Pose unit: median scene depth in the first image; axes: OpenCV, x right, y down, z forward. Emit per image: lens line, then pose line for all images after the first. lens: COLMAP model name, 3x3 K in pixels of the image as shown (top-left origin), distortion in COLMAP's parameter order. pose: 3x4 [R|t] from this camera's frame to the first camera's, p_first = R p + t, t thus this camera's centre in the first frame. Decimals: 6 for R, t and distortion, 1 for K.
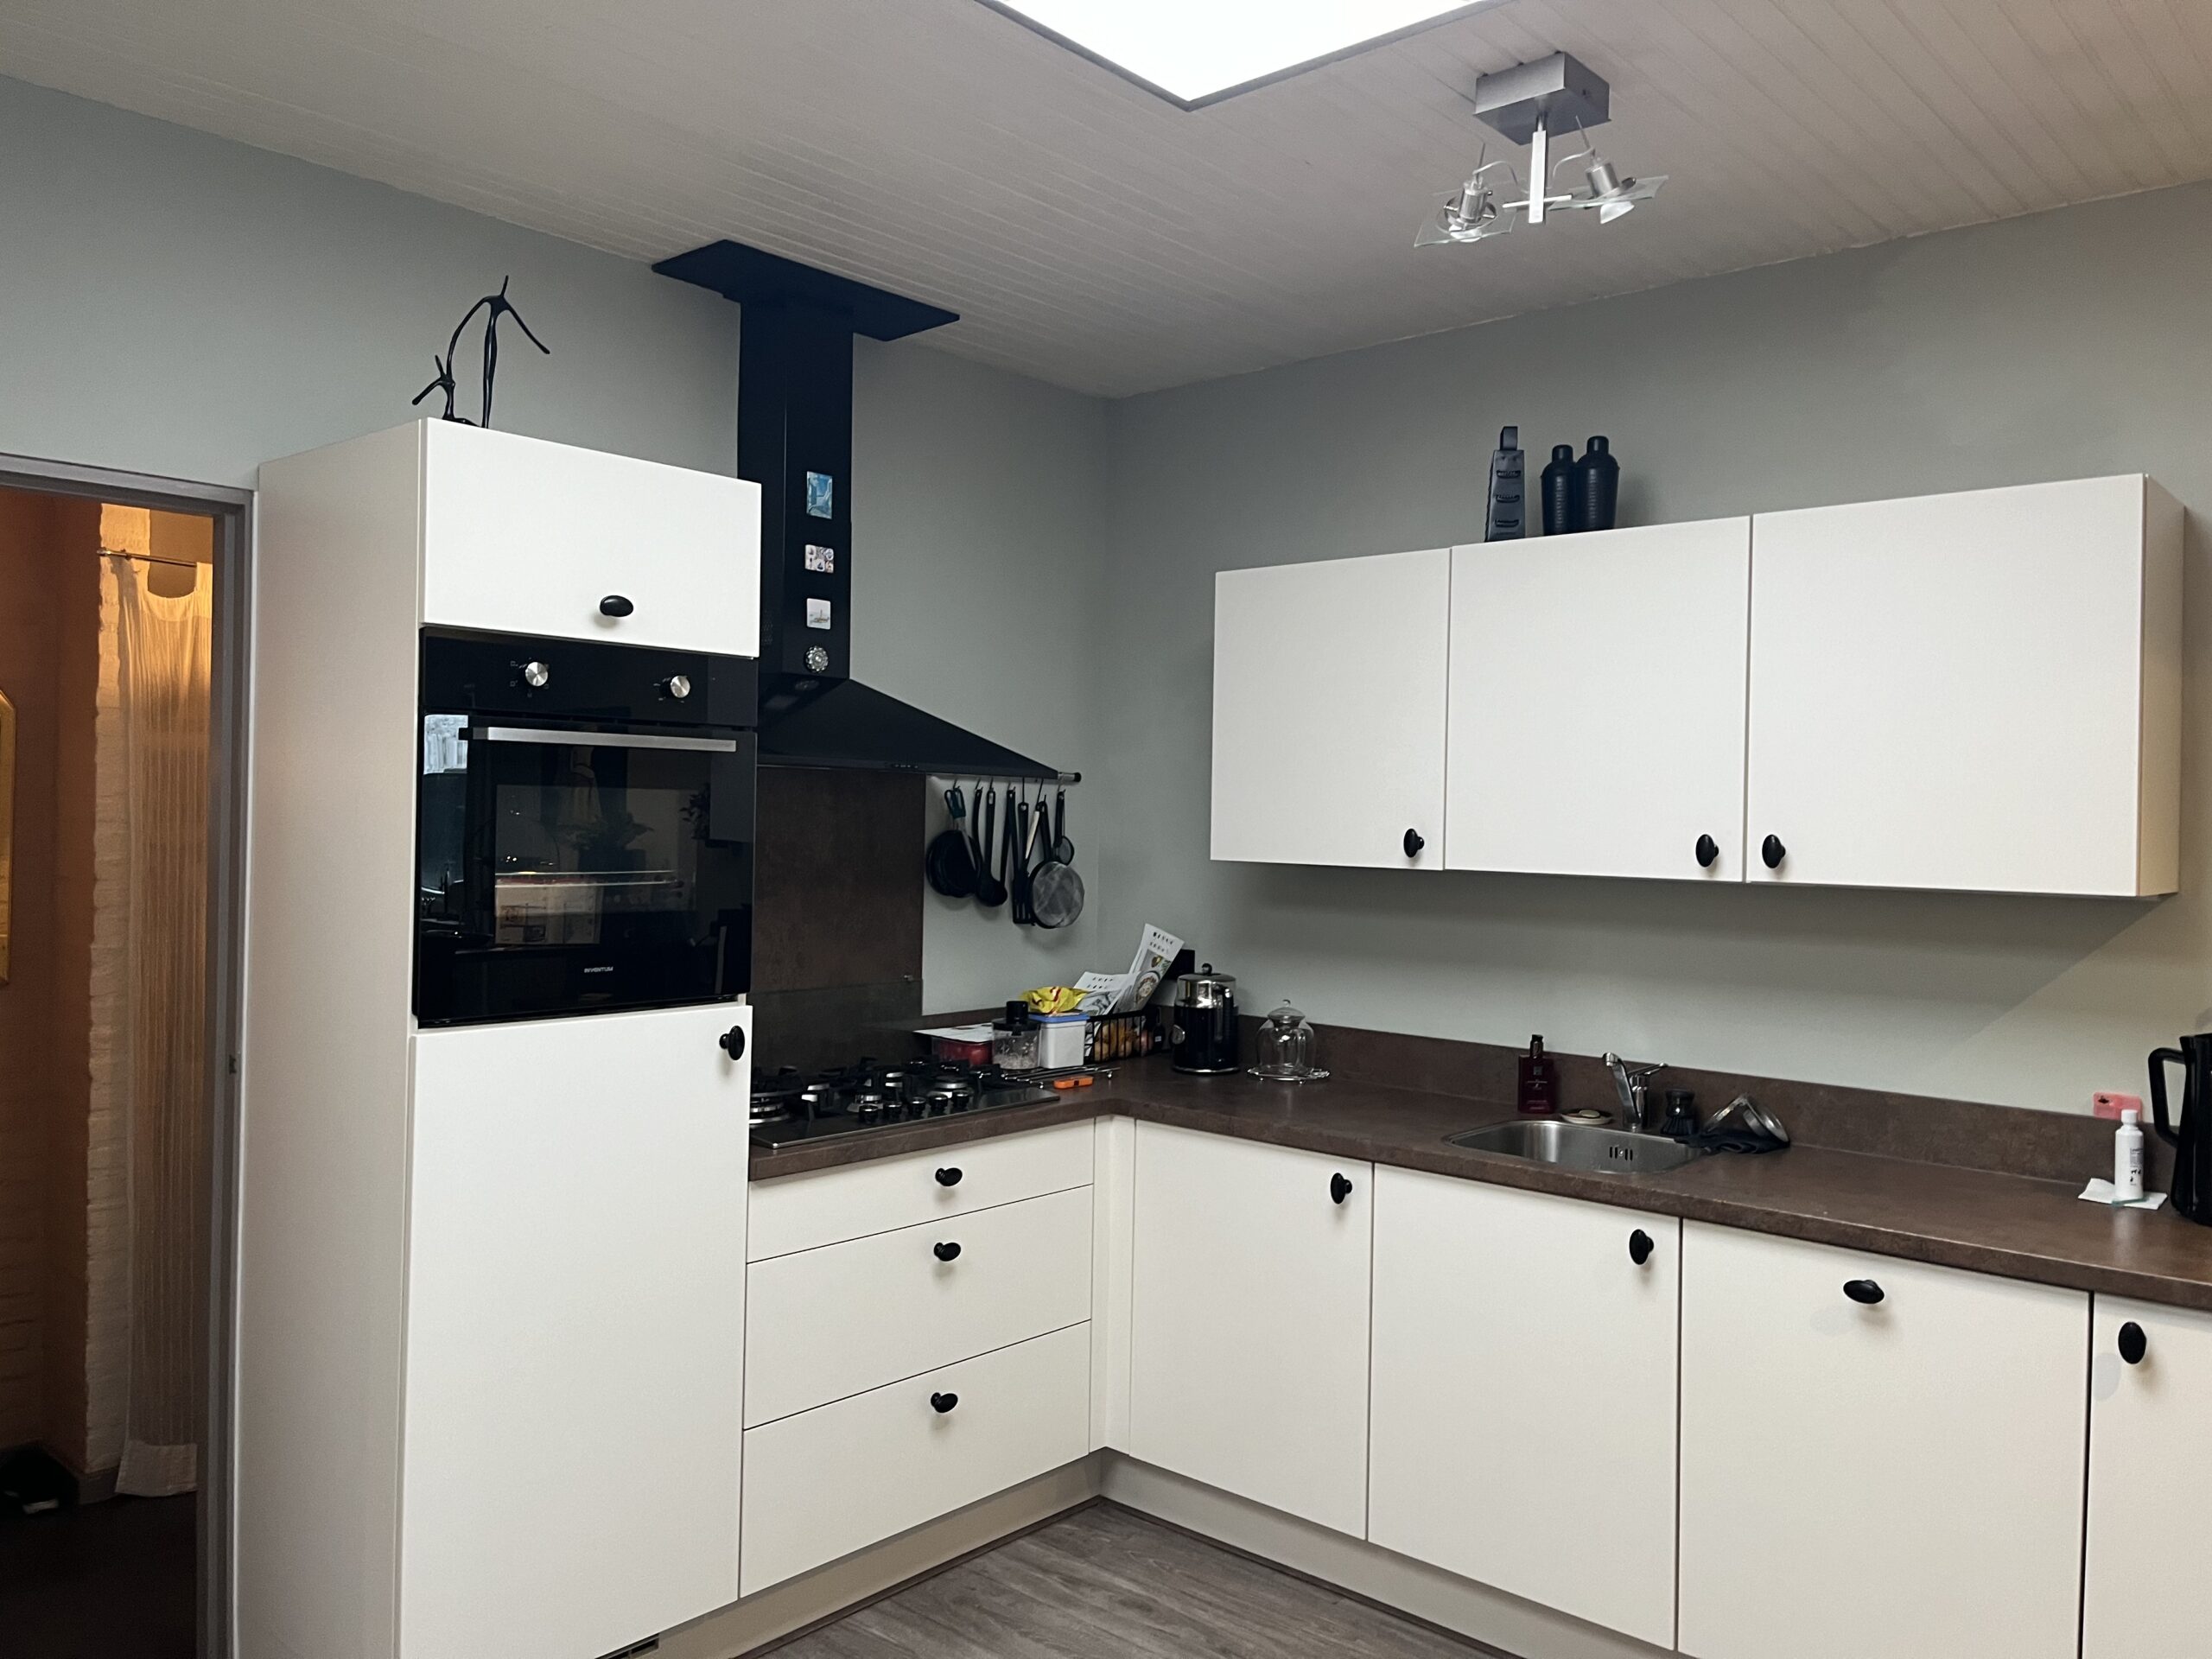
lens RADIAL K [[1672.2, 0, 1095.1], [0, 1672.2, 826.9], [0, 0, 1]] dist [0.052257, -0.063433]
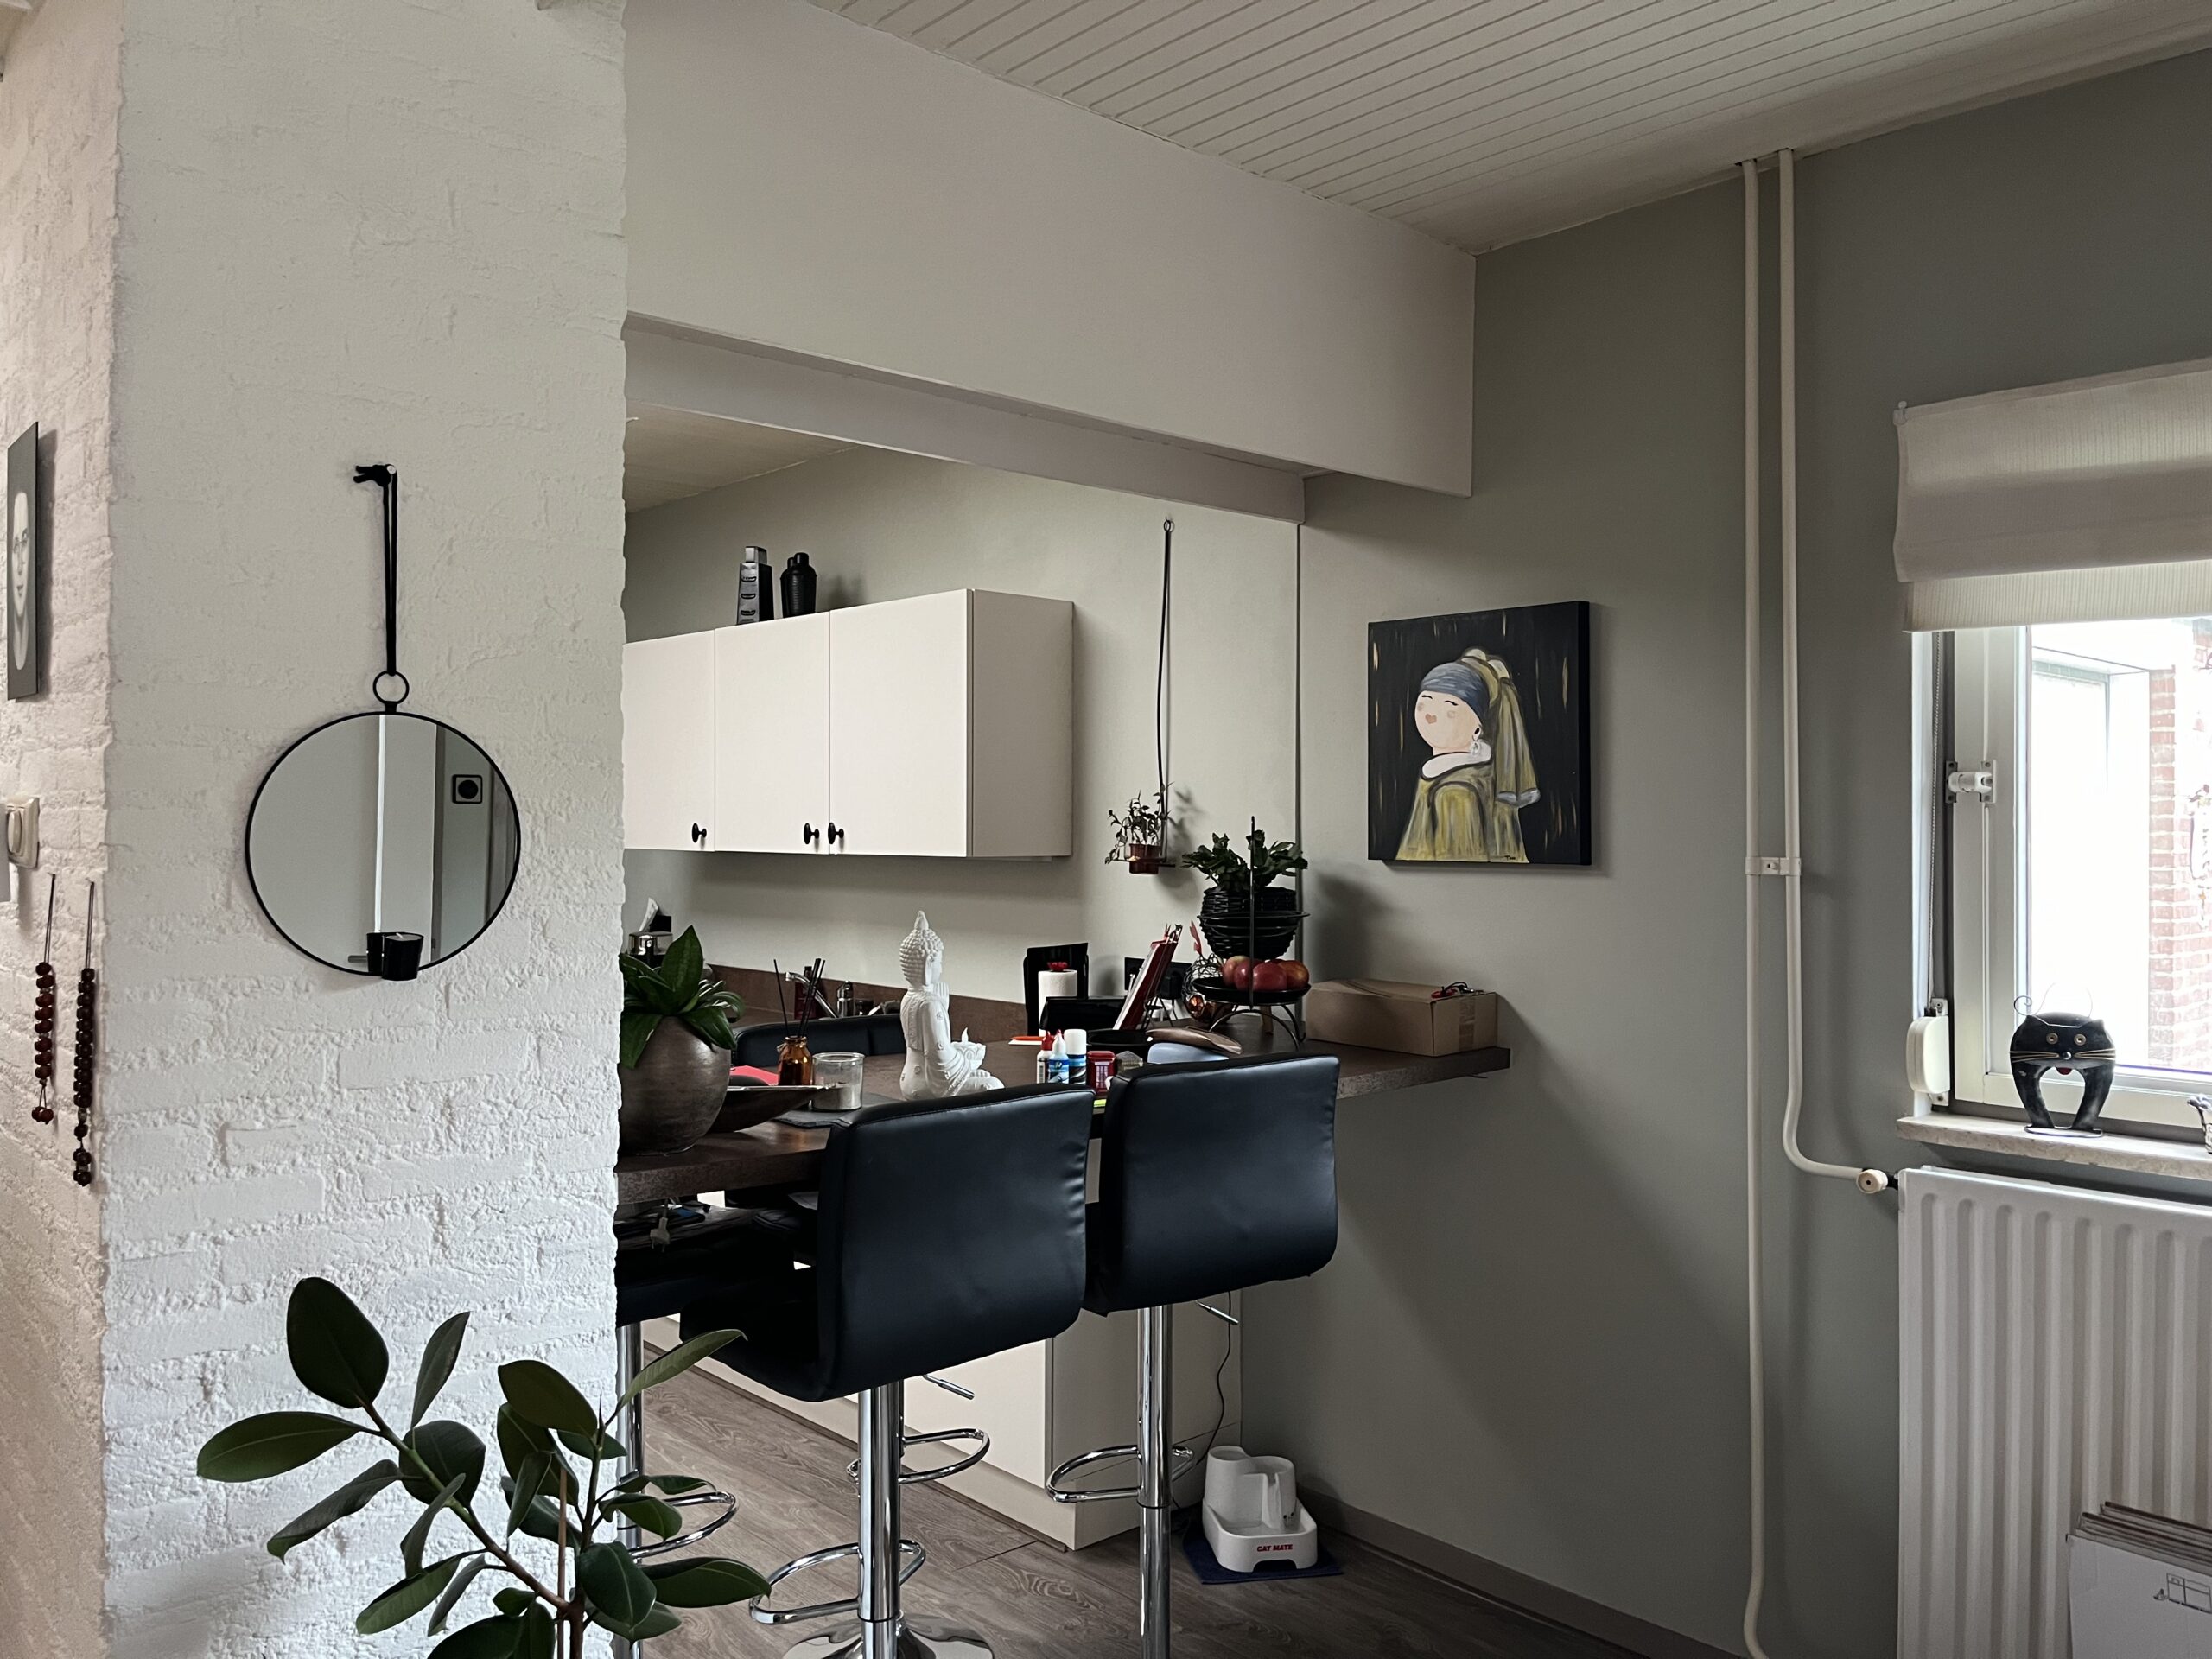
lens RADIAL K [[1672.2, 0, 1101.3], [0, 1672.2, 831.1], [0, 0, 1]] dist [0.052257, -0.063433]
pose [[0.993657, -0.013642, -0.111620, 0.730528], [0.012883, 0.999889, -0.007517, 0.024697], [0.111710, 0.006032, 0.993722, -0.427581]]
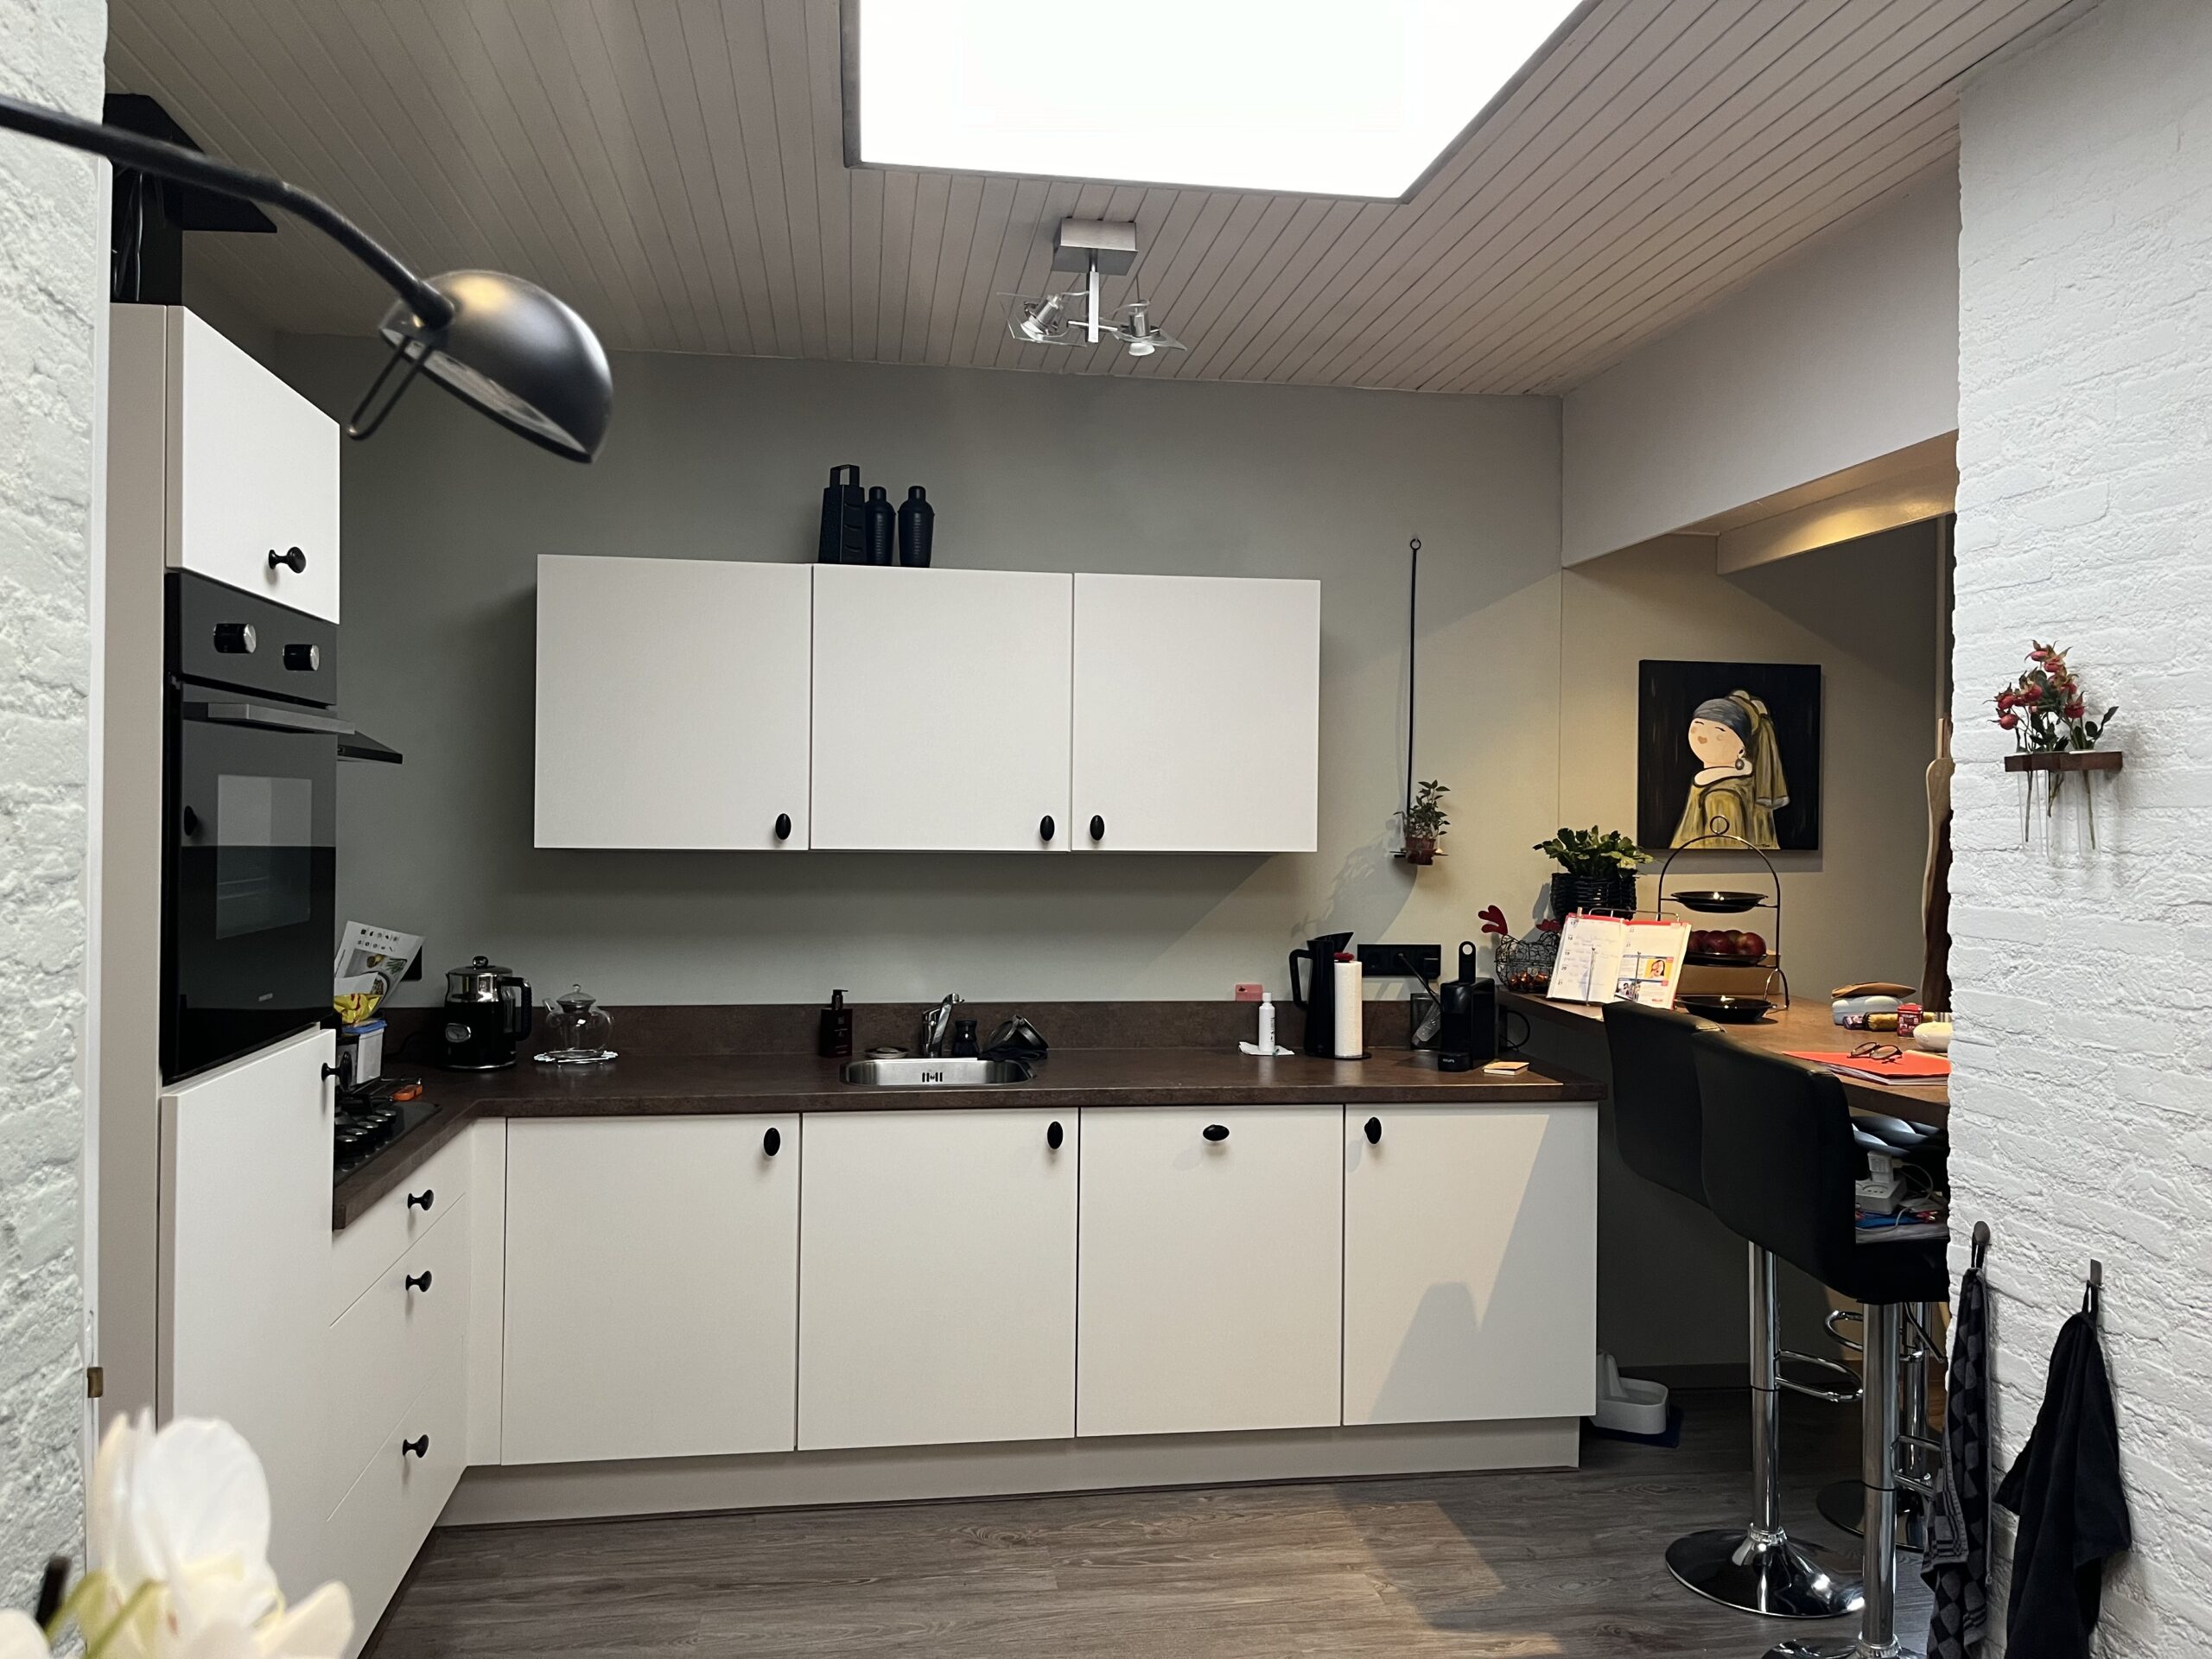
lens RADIAL K [[1672.2, 0, 1104.1], [0, 1672.2, 833.3], [0, 0, 1]] dist [0.052257, -0.063433]
pose [[0.644525, -0.022153, 0.764263, -0.548274], [0.008897, 0.999730, 0.021476, -0.008462], [-0.764532, -0.007042, 0.644548, 0.125208]]
